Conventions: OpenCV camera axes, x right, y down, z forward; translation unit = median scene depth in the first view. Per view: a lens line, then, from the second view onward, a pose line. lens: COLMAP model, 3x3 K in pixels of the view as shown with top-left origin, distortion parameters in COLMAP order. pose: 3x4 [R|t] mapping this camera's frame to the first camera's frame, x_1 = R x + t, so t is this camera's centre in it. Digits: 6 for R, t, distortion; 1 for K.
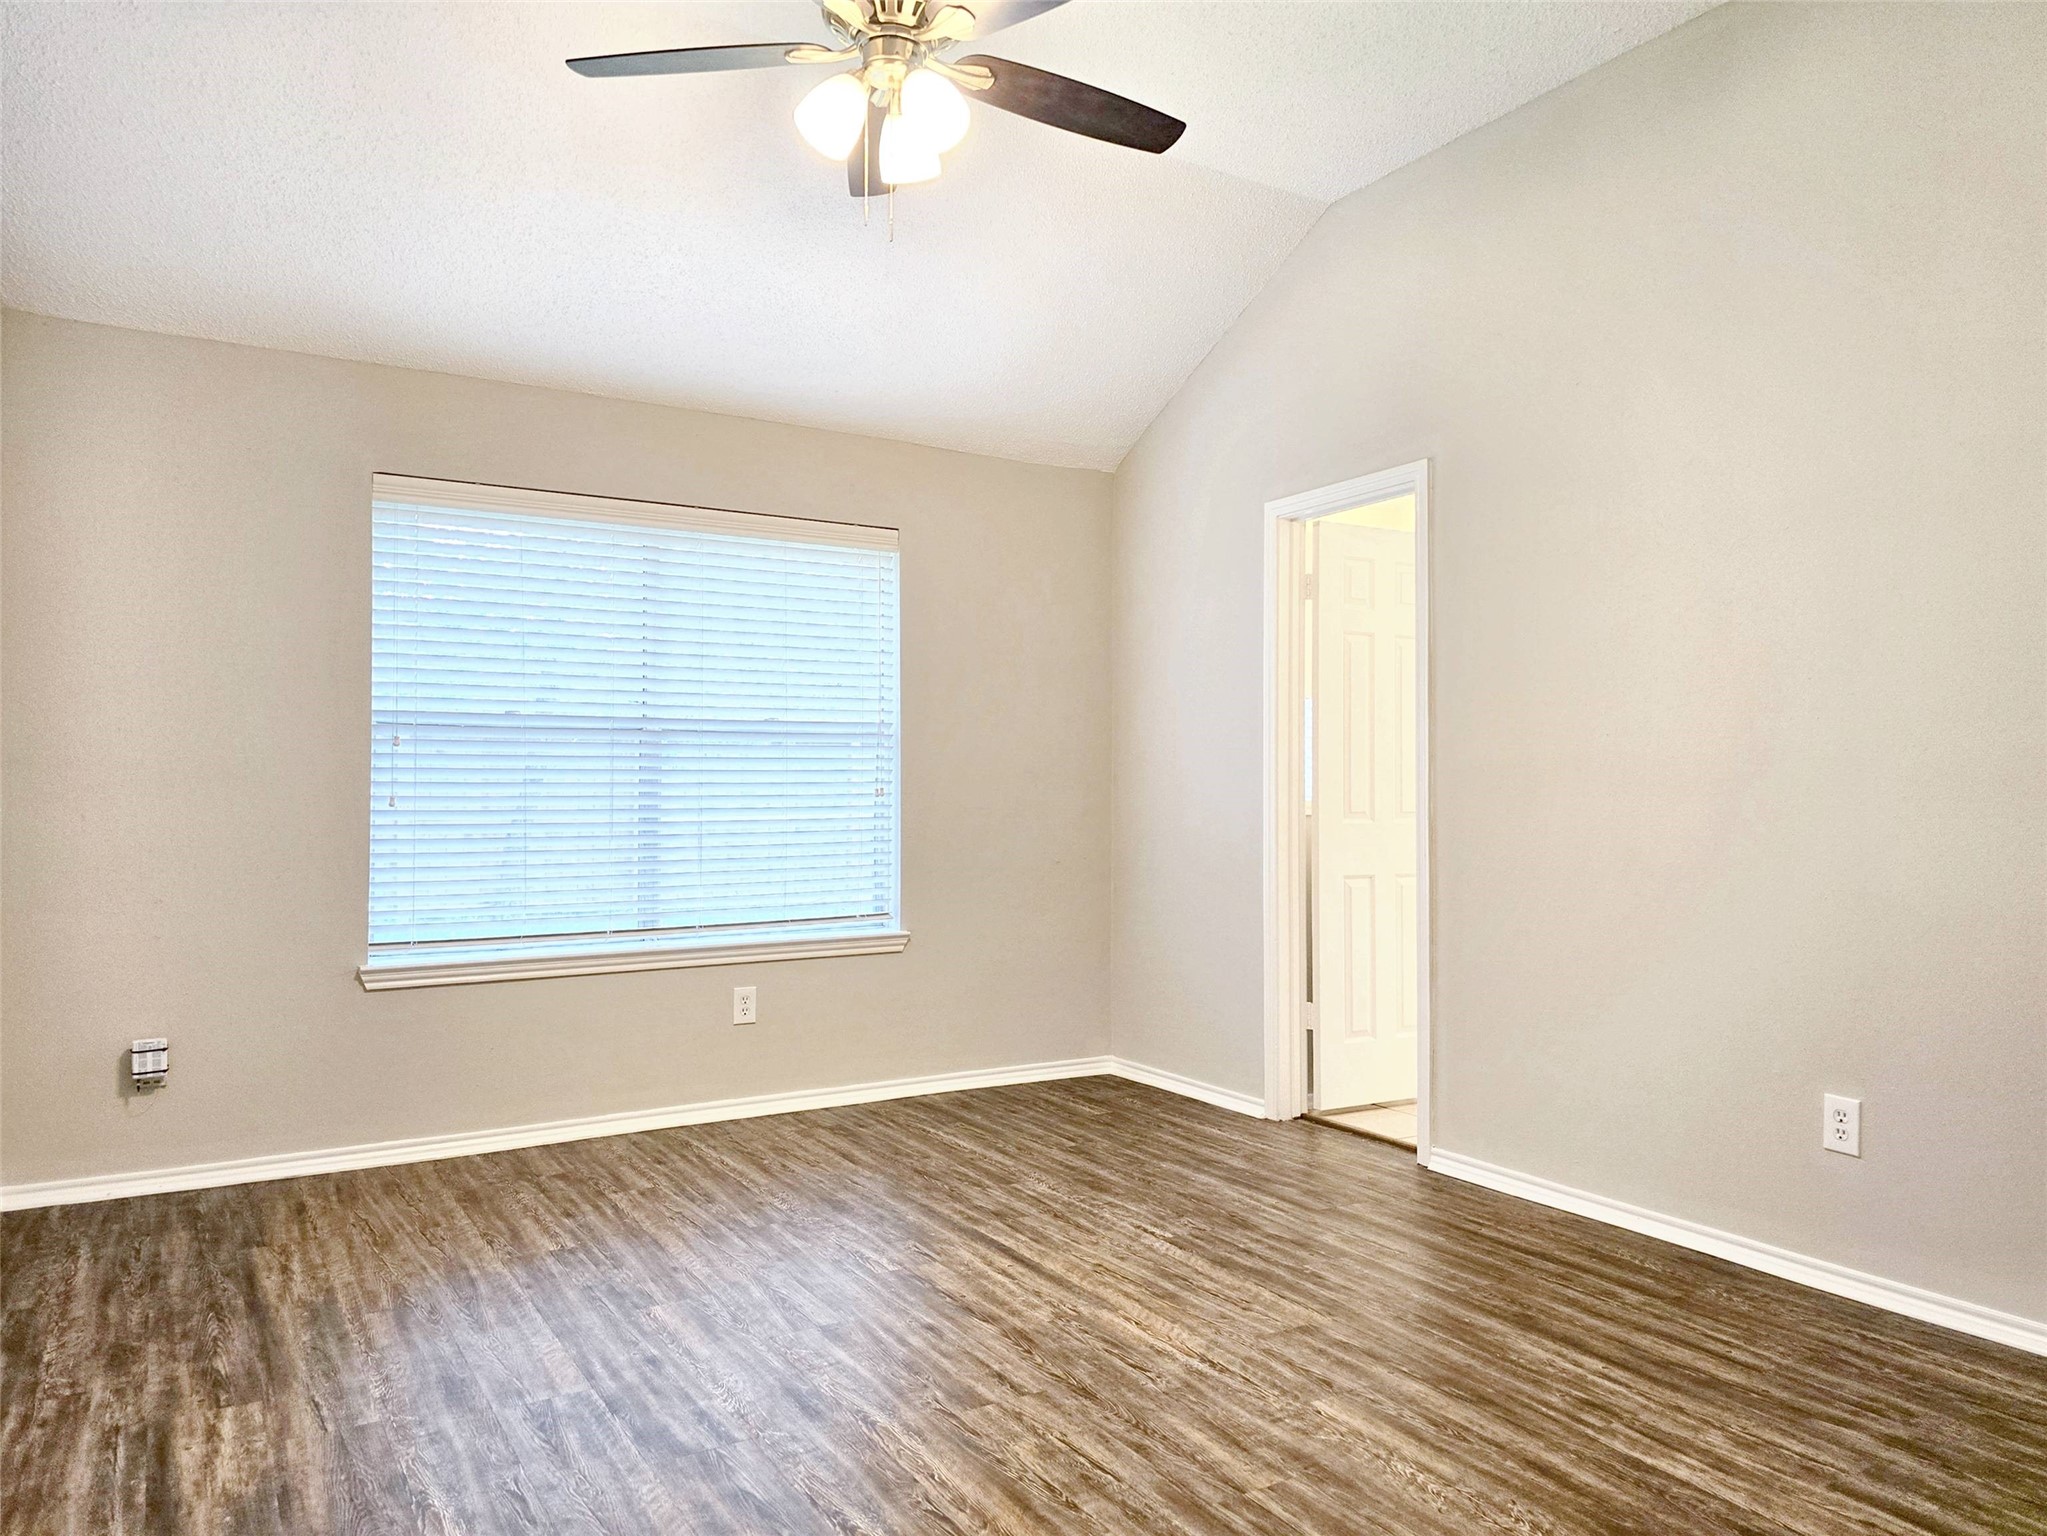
lens RADIAL K [[1440.4, 0, 1012.8], [0, 1440.4, 764.4], [0, 0, 1]] dist [0.045717, -0.001200]
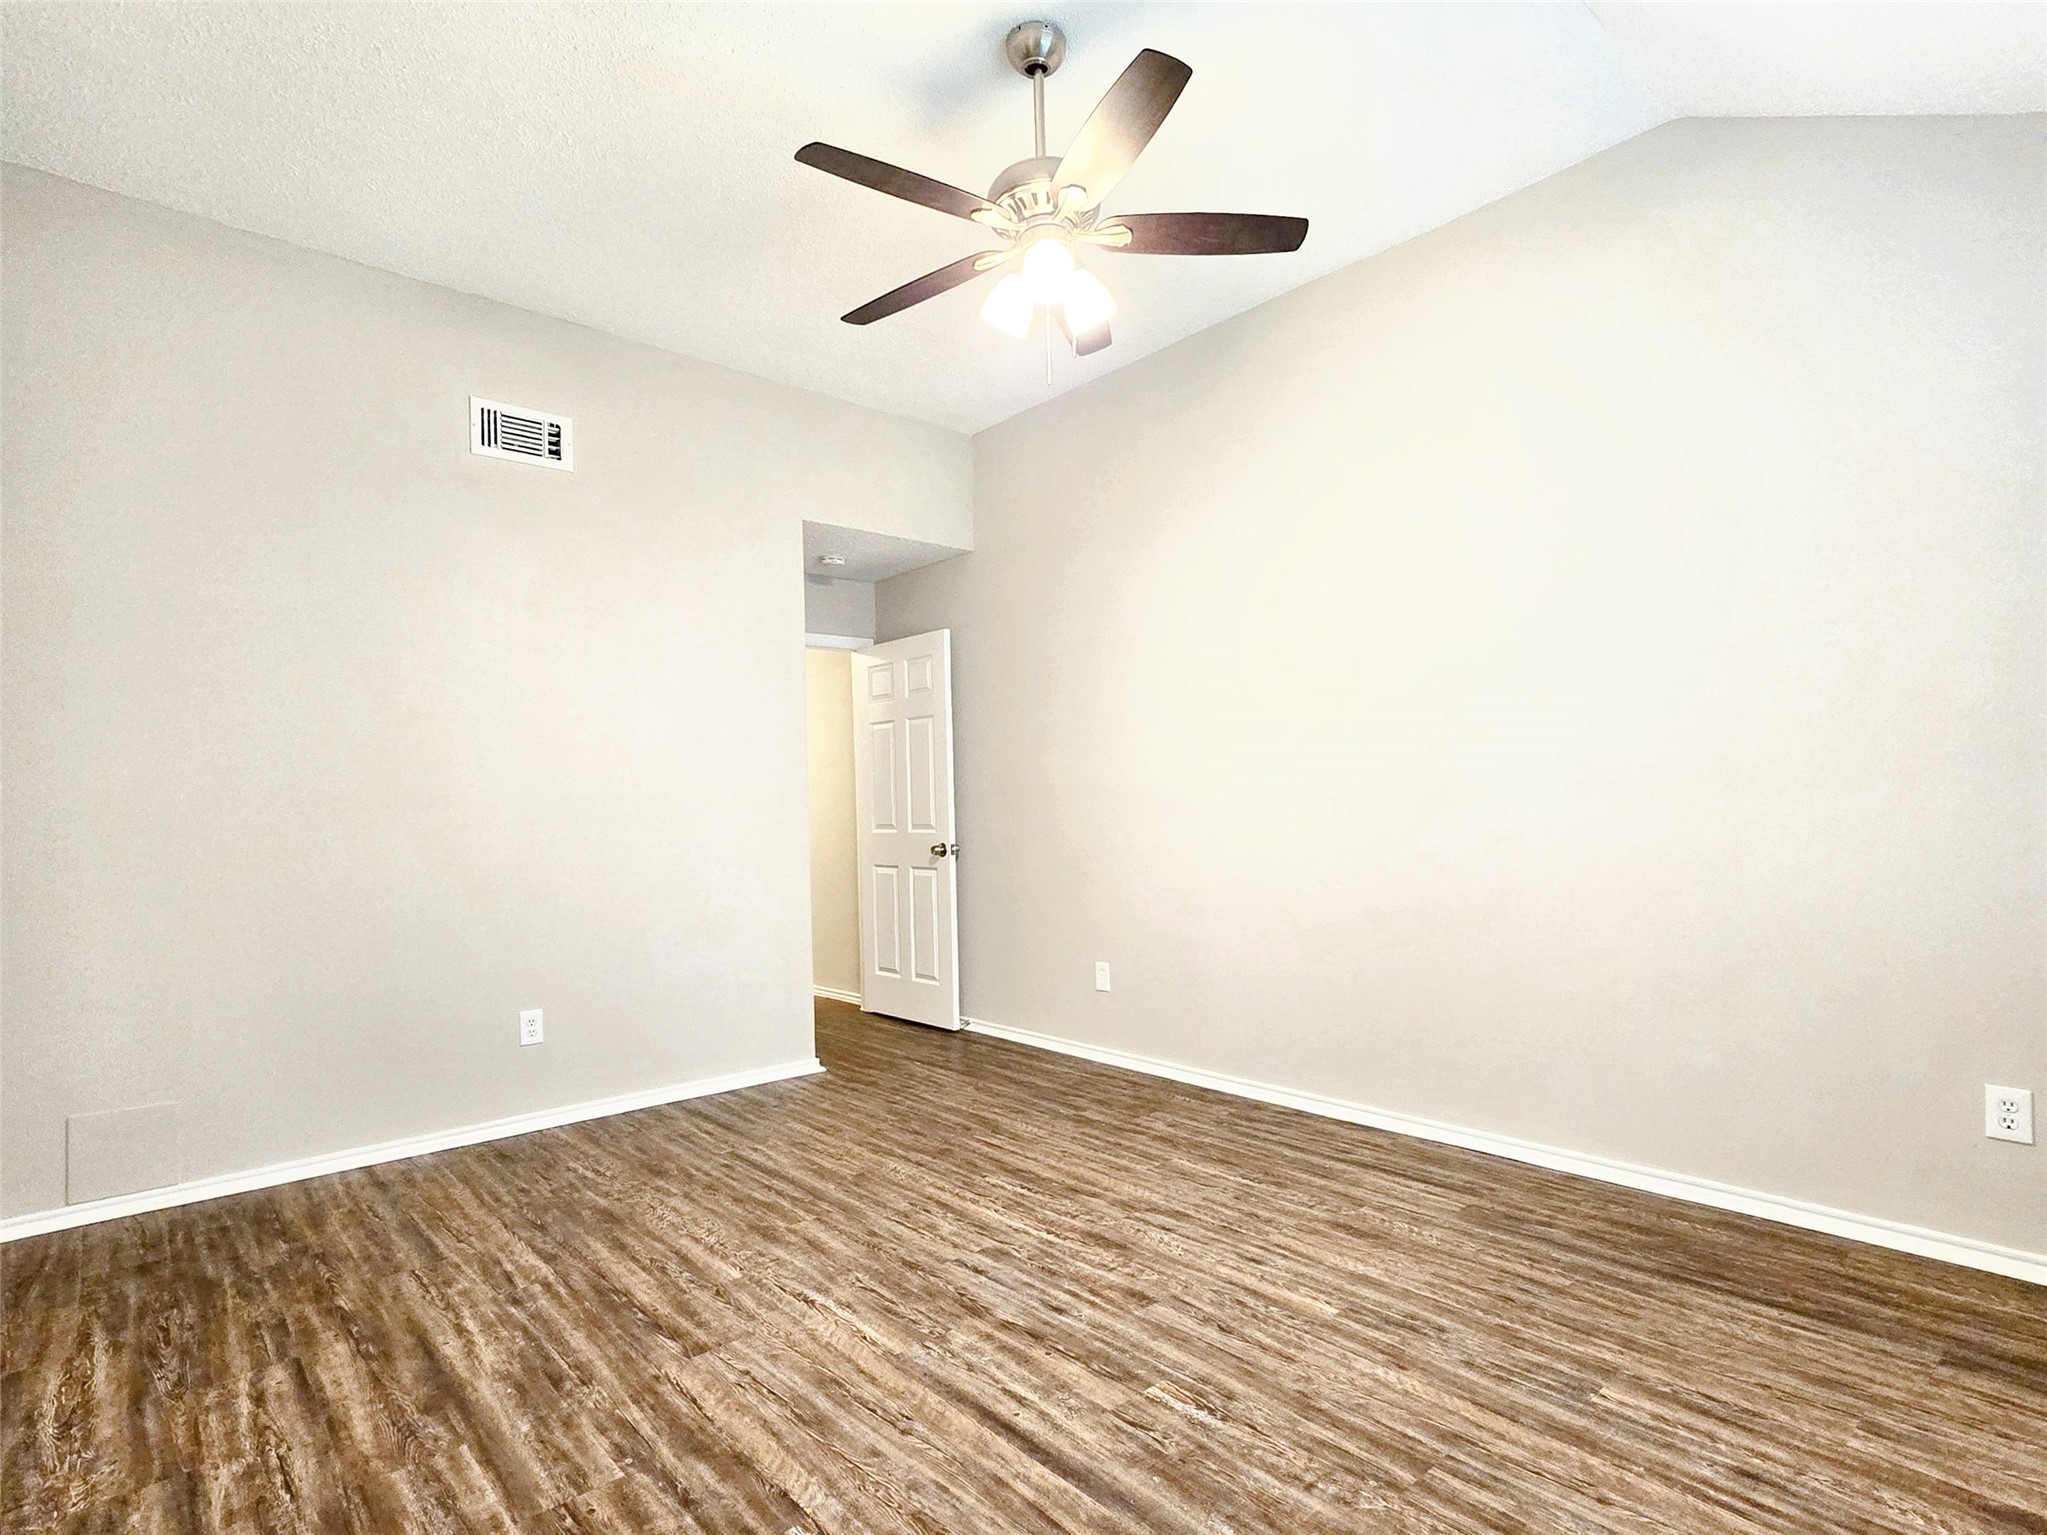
lens RADIAL K [[1030.5, 0, 1023.5], [0, 1030.5, 767.5], [0, 0, 1]] dist [-0.000997, -0.000398]
pose [[-0.981824, 0.009005, -0.189582, 0.112450], [0.021348, 0.997775, -0.063167, 0.031094], [0.188591, -0.066066, -0.979831, 1.801808]]
